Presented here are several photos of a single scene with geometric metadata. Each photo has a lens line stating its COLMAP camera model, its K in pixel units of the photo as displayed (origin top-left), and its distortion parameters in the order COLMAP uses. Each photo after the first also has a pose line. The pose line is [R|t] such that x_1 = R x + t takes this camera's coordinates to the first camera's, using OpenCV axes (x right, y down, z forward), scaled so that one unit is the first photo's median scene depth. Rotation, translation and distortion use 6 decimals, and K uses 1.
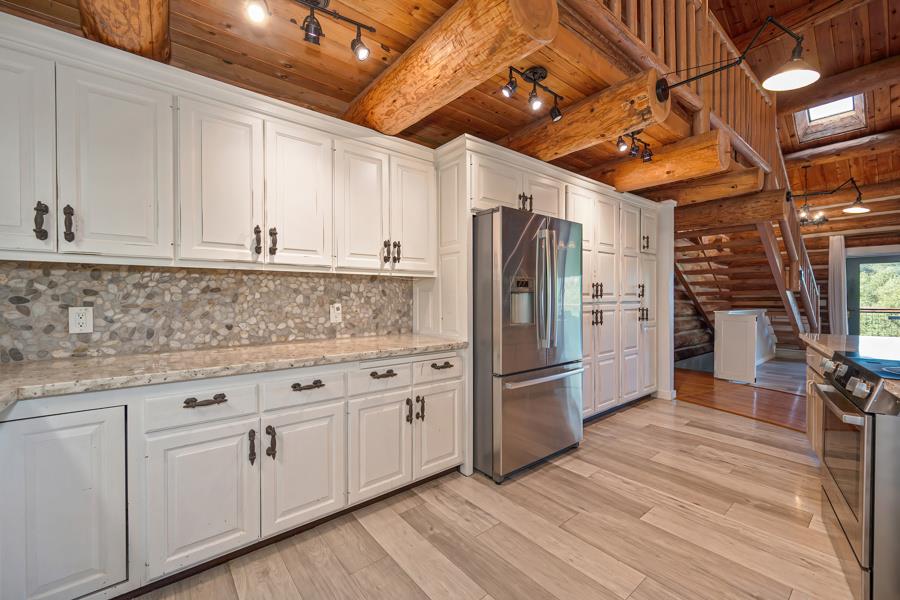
lens RADIAL K [[365.5, 0, 450.0], [0, 365.5, 300.0], [0, 0, 1]] dist [0.001800, 0.000199]
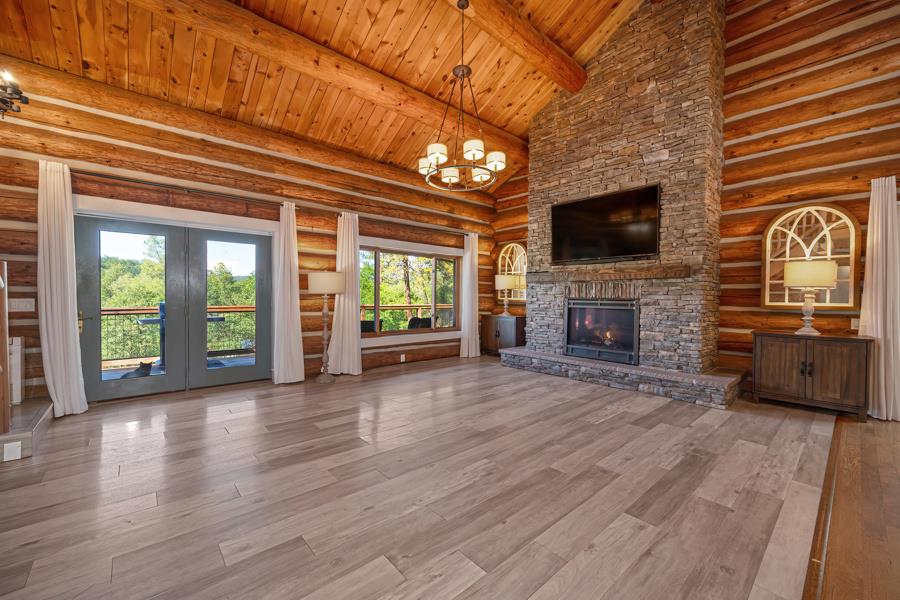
lens RADIAL K [[361.6, 0, 450.0], [0, 361.6, 300.0], [0, 0, 1]] dist [0.000556, -0.000010]
pose [[-0.061719, -0.015099, 0.997979, 0.696480], [-0.000272, 0.999886, 0.015112, -0.006862], [-0.998094, 0.000662, -0.061716, 0.651757]]
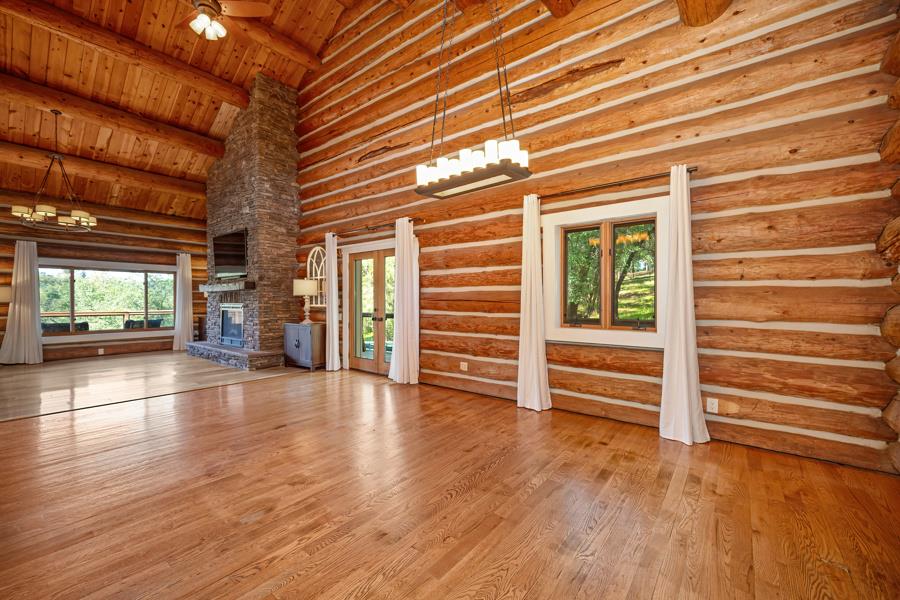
lens RADIAL K [[365.5, 0, 450.0], [0, 365.5, 300.0], [0, 0, 1]] dist [0.001800, 0.000199]
pose [[-0.234694, 0.002350, 0.972066, 0.129794], [0.010192, 0.999948, 0.000043, -0.001629], [-0.972016, 0.009917, -0.234706, -0.204735]]
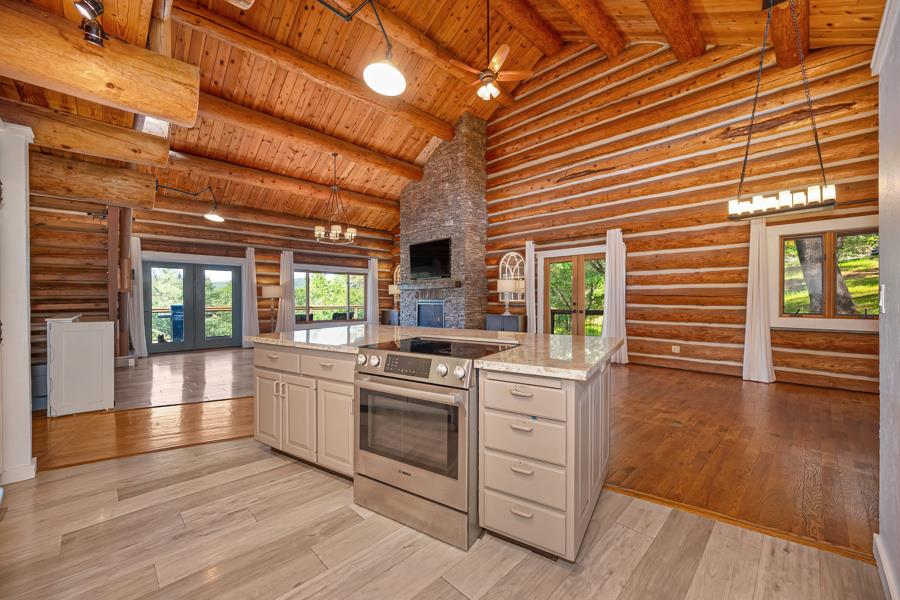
lens RADIAL K [[367.3, 0, 450.0], [0, 367.3, 300.0], [0, 0, 1]] dist [-0.002306, -0.000271]
pose [[-0.102371, -0.004217, 0.994737, -0.027482], [0.010712, 0.999928, 0.005342, -0.000575], [-0.994689, 0.011202, -0.102319, 0.314197]]
